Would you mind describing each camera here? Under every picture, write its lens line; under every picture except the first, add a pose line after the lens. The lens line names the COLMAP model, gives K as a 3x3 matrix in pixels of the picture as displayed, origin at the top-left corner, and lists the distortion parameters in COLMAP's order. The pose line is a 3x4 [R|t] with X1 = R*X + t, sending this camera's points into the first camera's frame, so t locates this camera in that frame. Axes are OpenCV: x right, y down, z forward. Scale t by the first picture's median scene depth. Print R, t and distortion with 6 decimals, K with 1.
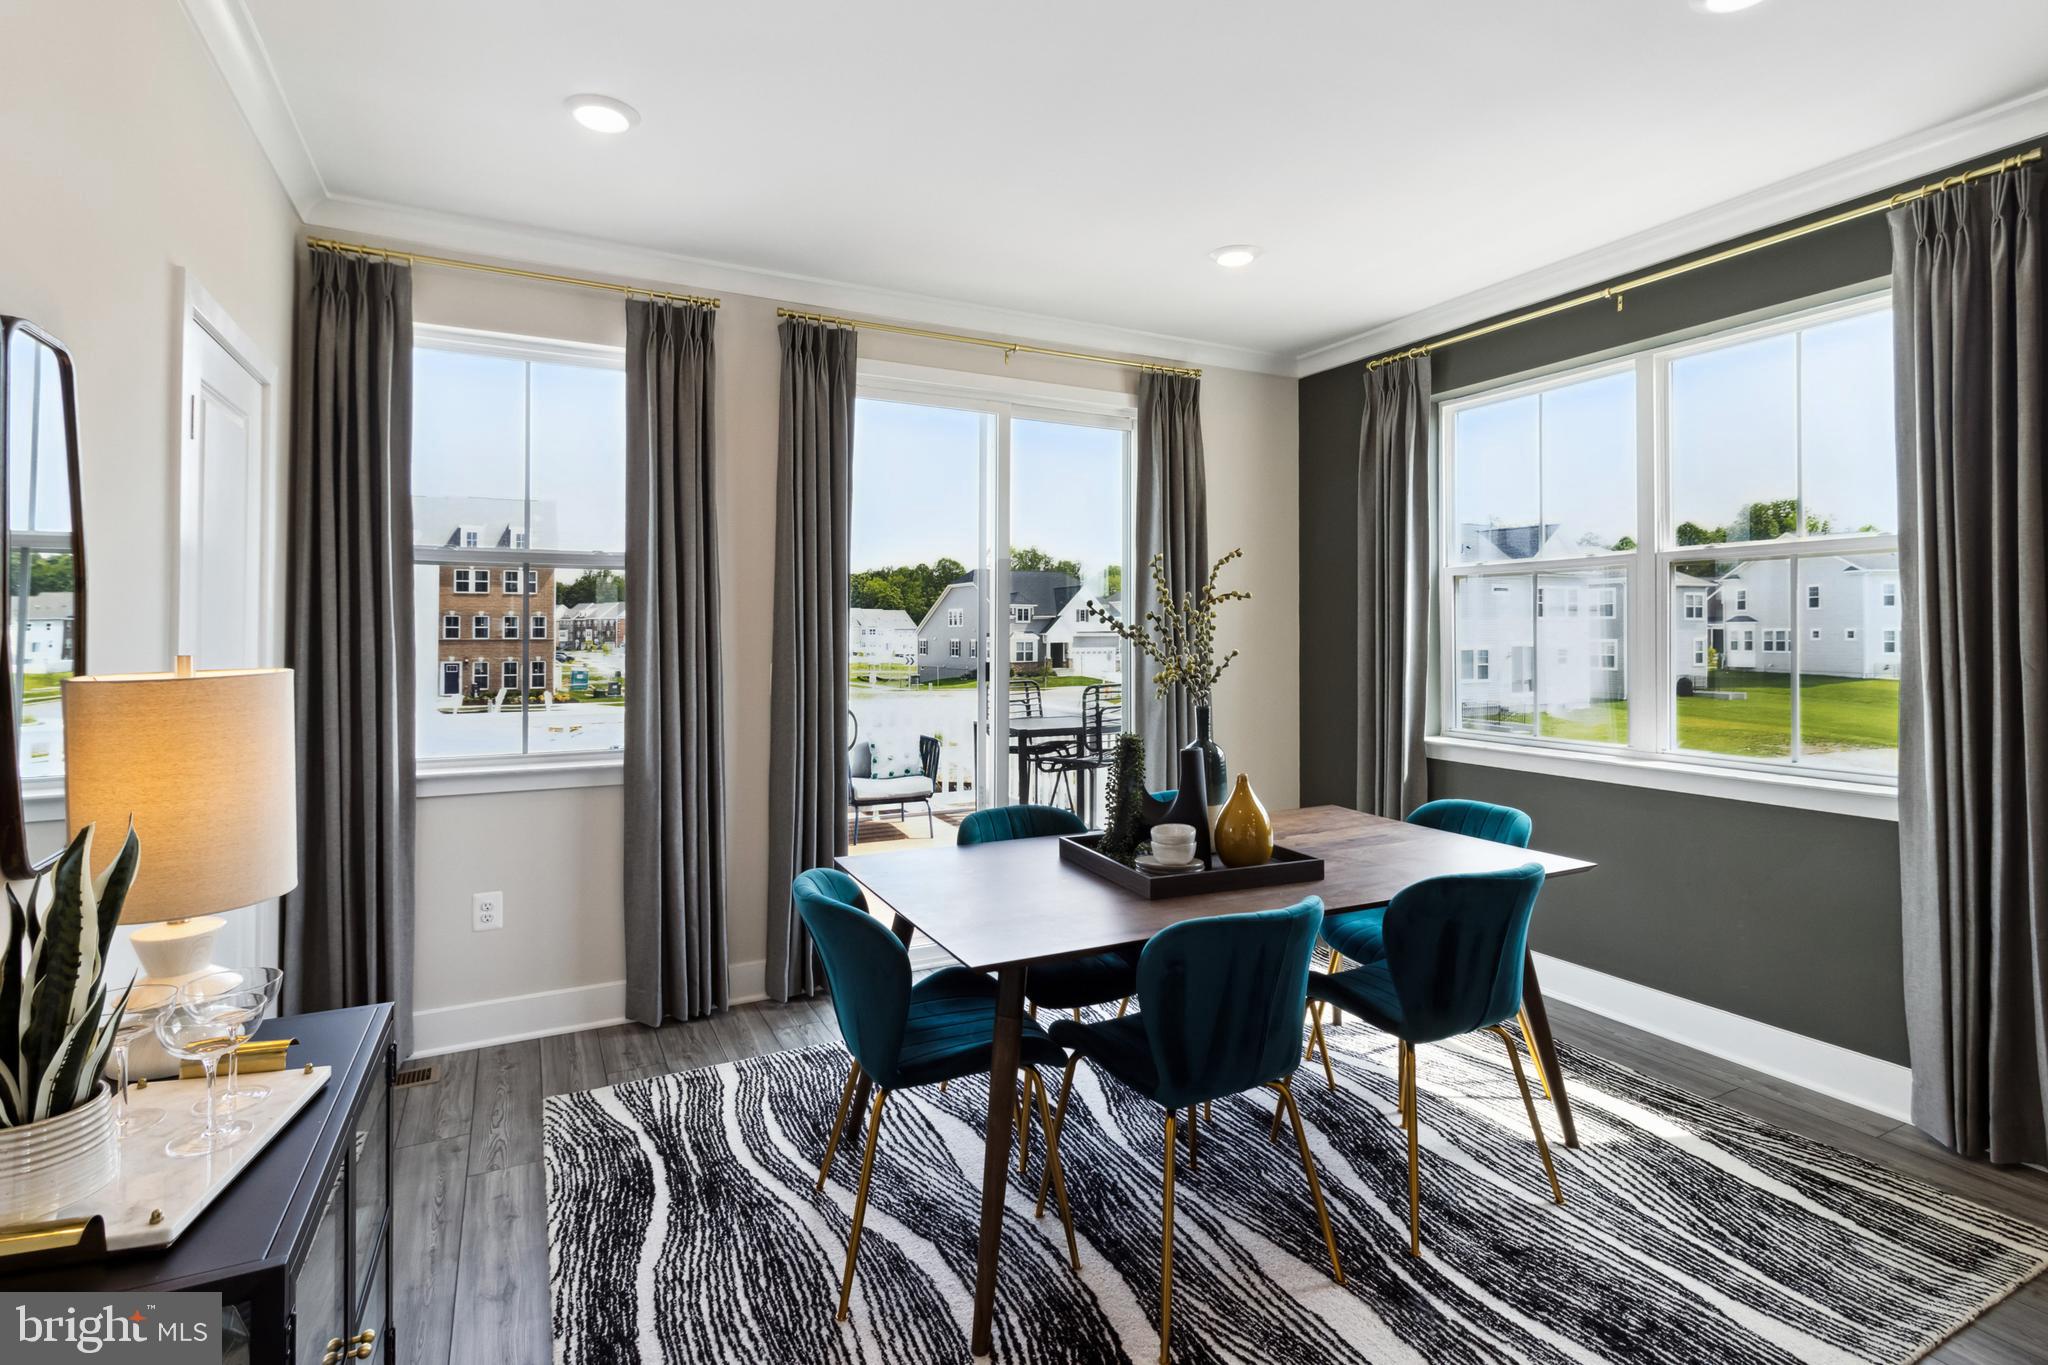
lens RADIAL K [[982.7, 0, 1026.5], [0, 982.7, 624.2], [0, 0, 1]] dist [0.000433, -0.000009]
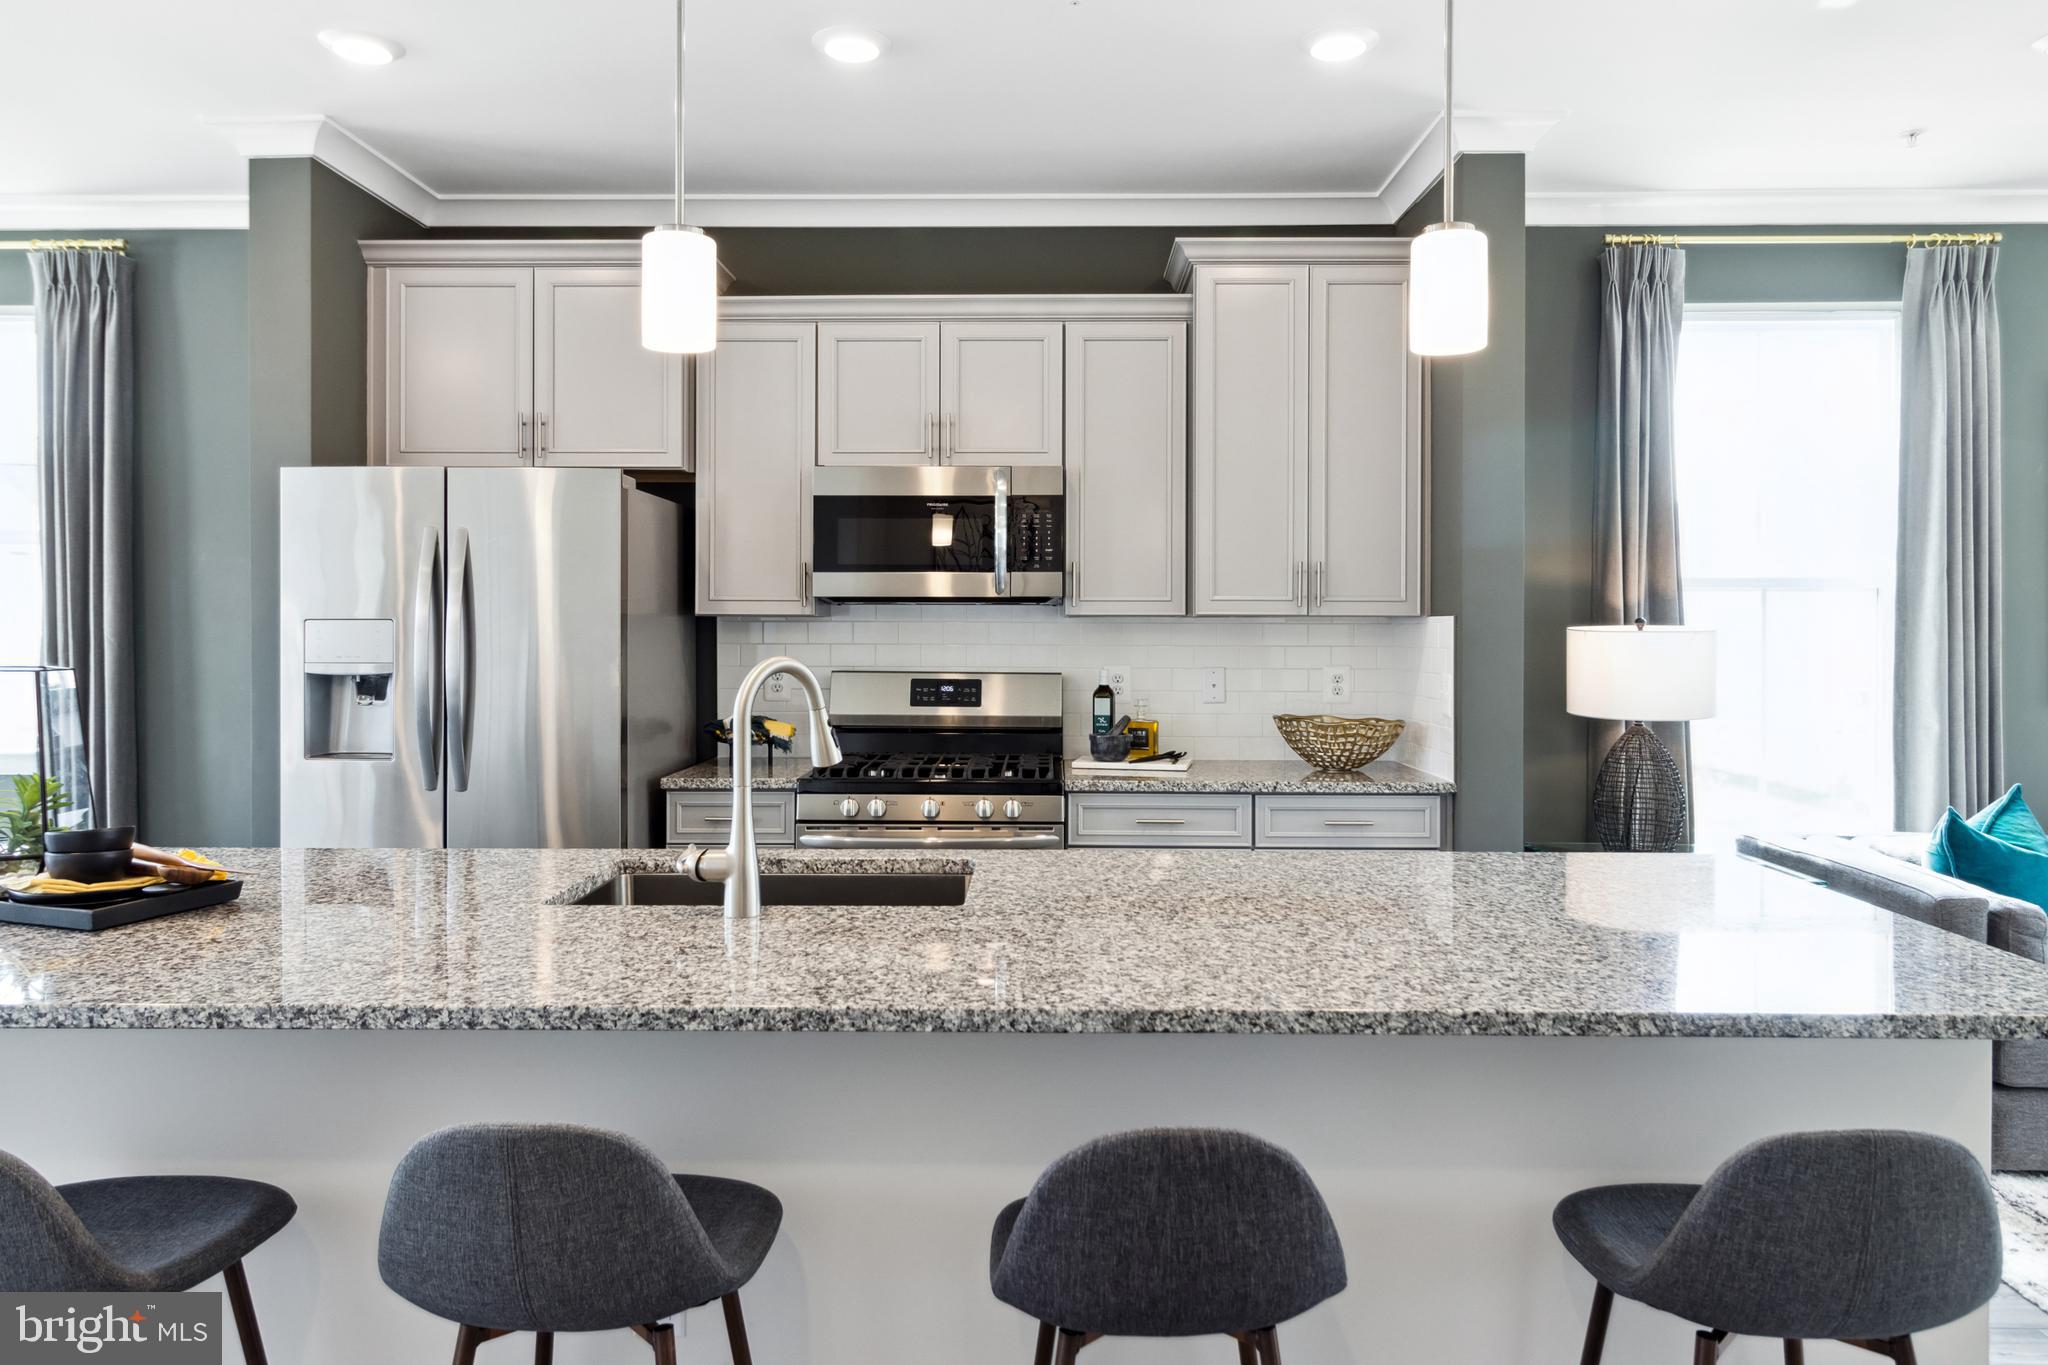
lens RADIAL K [[1312.6, 0, 1024.8], [0, 1312.6, 639.6], [0, 0, 1]] dist [0.002853, 0.001973]
pose [[0.472077, -0.014521, 0.881438, 0.042296], [-0.009639, 0.999720, 0.021633, -0.005307], [-0.881505, -0.018709, 0.471804, -0.620576]]
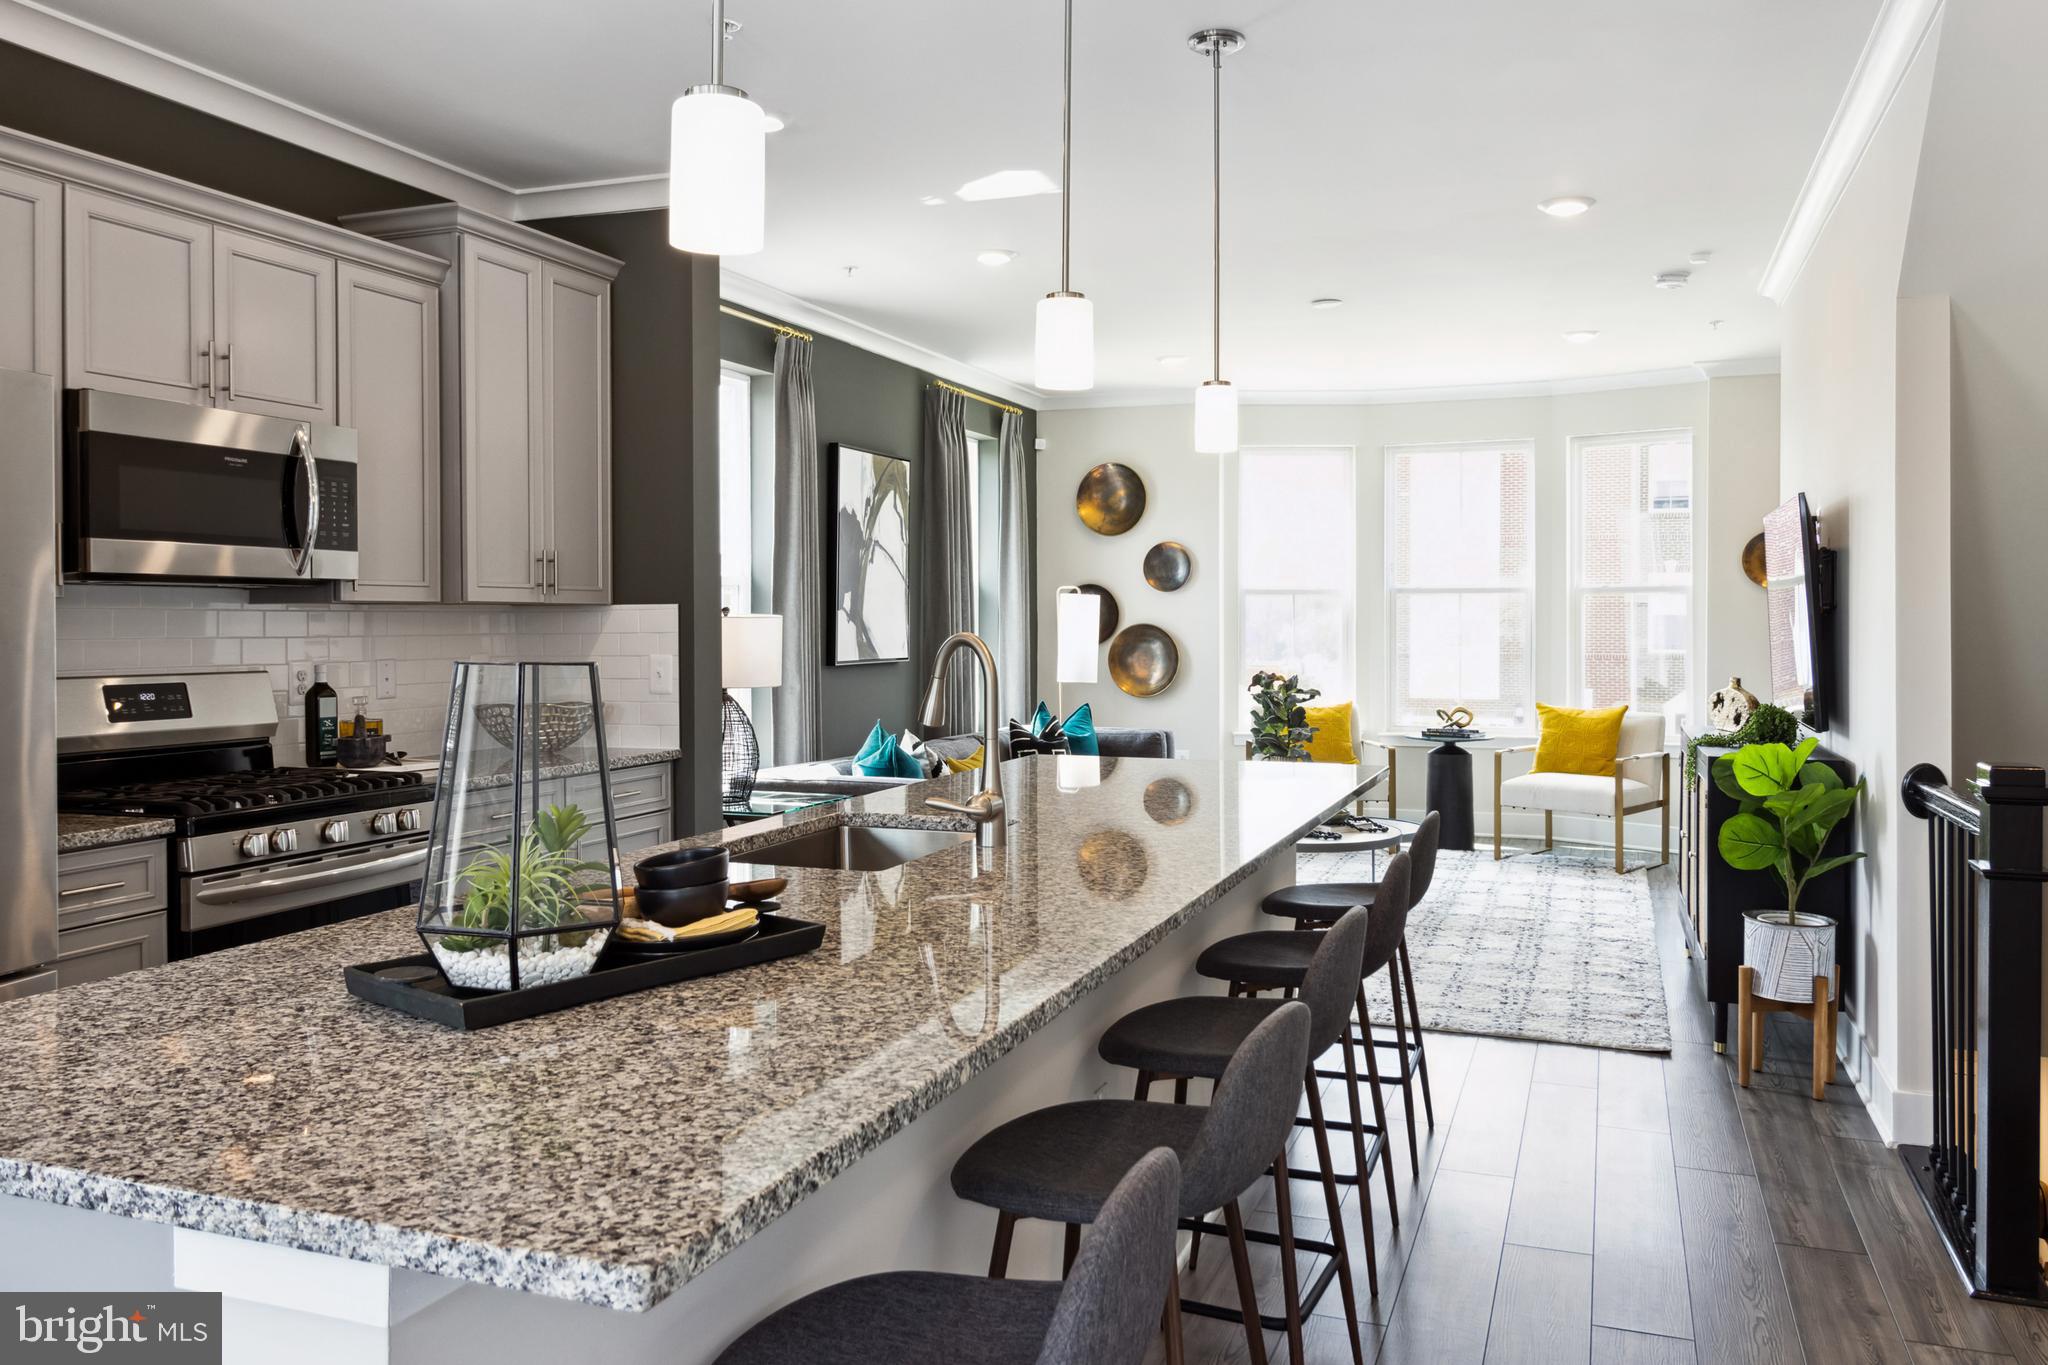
lens RADIAL K [[1535.1, 0, 1027.8], [0, 1535.1, 628.0], [0, 0, 1]] dist [0.000951, 0.000359]
pose [[-0.667499, -0.005450, 0.744591, -0.132743], [-0.006910, 0.999975, 0.001124, 0.013668], [-0.744579, -0.004394, -0.667520, 0.277301]]
